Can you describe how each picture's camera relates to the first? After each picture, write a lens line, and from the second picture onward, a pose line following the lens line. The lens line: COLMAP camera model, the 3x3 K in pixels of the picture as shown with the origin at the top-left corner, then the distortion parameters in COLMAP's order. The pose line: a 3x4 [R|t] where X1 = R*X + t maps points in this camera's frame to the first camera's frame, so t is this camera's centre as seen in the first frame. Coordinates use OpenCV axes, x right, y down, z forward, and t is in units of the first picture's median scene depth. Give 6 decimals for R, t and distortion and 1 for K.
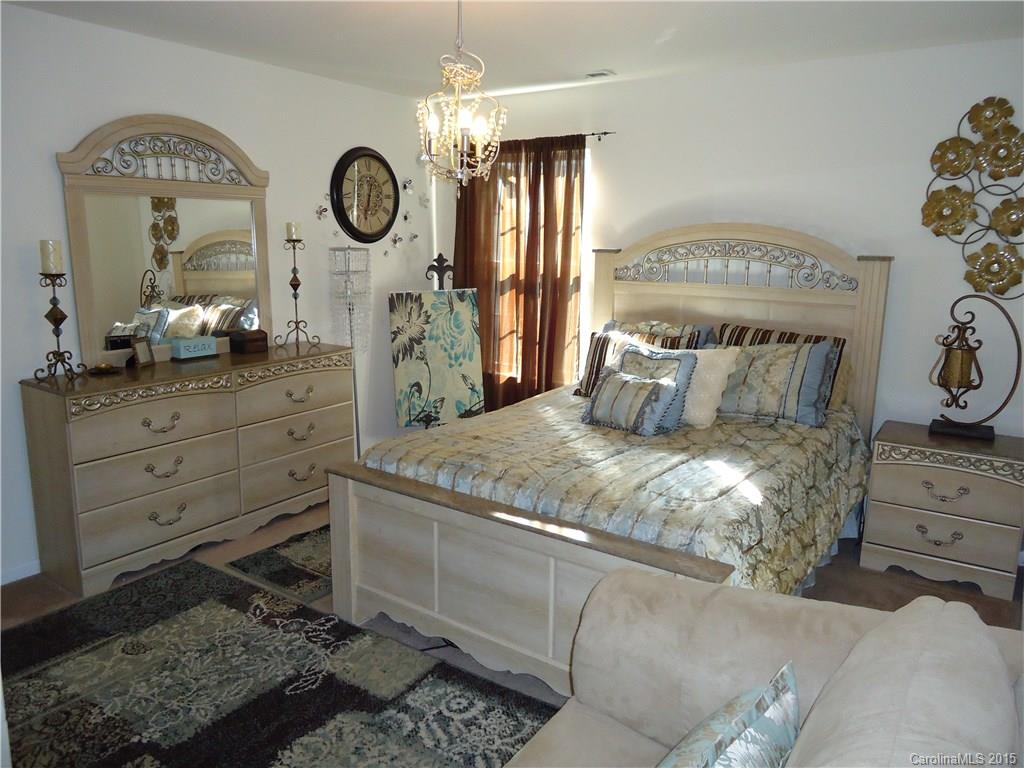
lens RADIAL K [[750.3, 0, 512.0], [0, 750.3, 384.0], [0, 0, 1]] dist [0.002575, -0.000013]
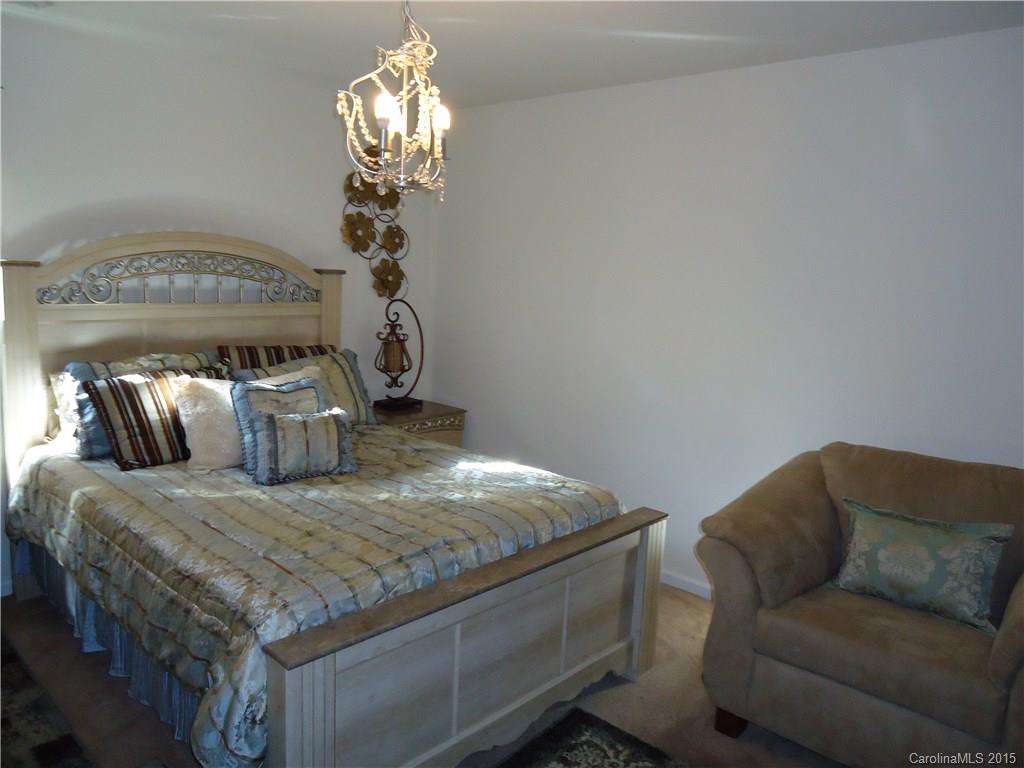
lens RADIAL K [[750.3, 0, 512.0], [0, 750.3, 384.0], [0, 0, 1]] dist [0.002575, -0.000013]
pose [[0.139511, -0.168339, 0.975807, -0.628433], [0.152038, 0.977400, 0.146877, -0.131442], [-0.978479, 0.127869, 0.161952, 0.595001]]
